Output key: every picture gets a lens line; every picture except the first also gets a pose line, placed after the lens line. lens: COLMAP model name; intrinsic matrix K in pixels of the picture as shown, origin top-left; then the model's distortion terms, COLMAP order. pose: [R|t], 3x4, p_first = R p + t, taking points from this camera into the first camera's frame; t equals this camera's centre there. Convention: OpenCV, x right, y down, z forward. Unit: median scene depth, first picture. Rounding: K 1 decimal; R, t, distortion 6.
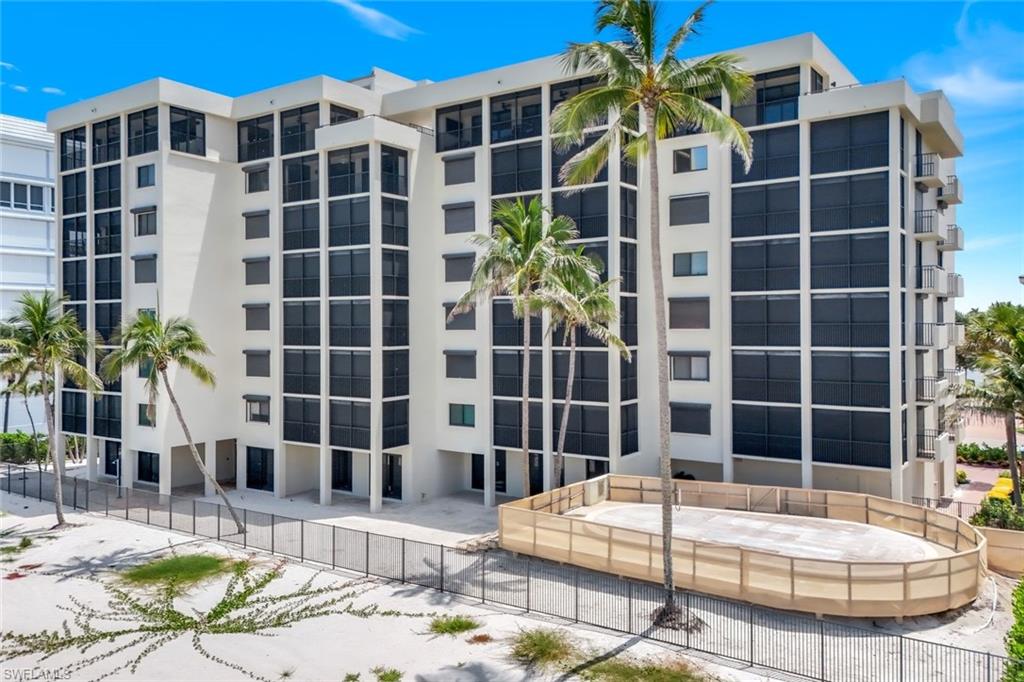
lens RADIAL K [[780.3, 0, 514.5], [0, 780.3, 342.7], [0, 0, 1]] dist [0.065276, 0.000615]
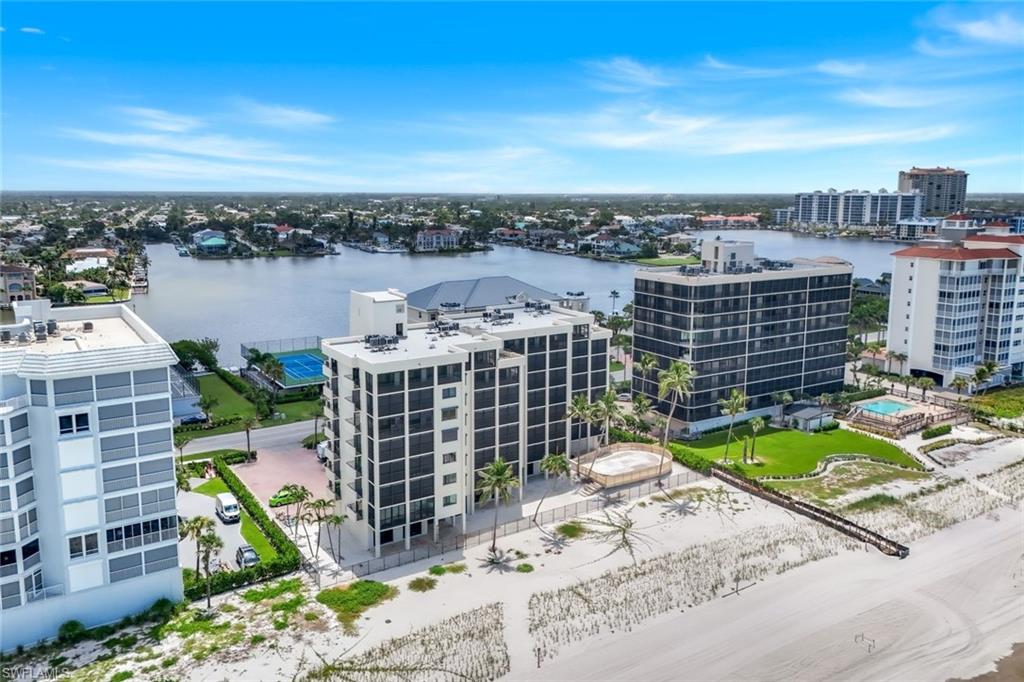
lens RADIAL K [[780.3, 0, 506.2], [0, 780.3, 336.7], [0, 0, 1]] dist [0.065276, 0.000615]
pose [[0.381699, -0.179464, 0.906696, -2.430419], [0.005095, 0.981363, 0.192098, -0.811459], [-0.924273, -0.068704, 0.375500, 0.091632]]
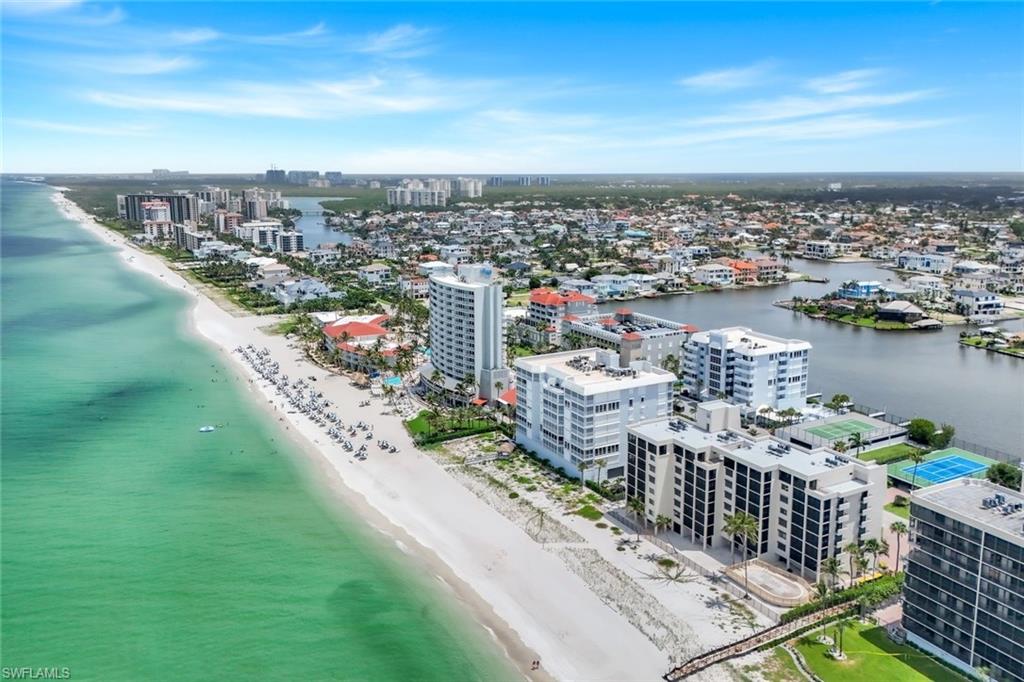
lens RADIAL K [[780.3, 0, 509.8], [0, 780.3, 335.2], [0, 0, 1]] dist [0.065276, 0.000615]
pose [[0.894530, 0.082346, -0.439358, 0.656190], [0.010562, 0.978718, 0.204940, -1.804297], [0.446884, -0.187966, 0.874622, -2.989120]]
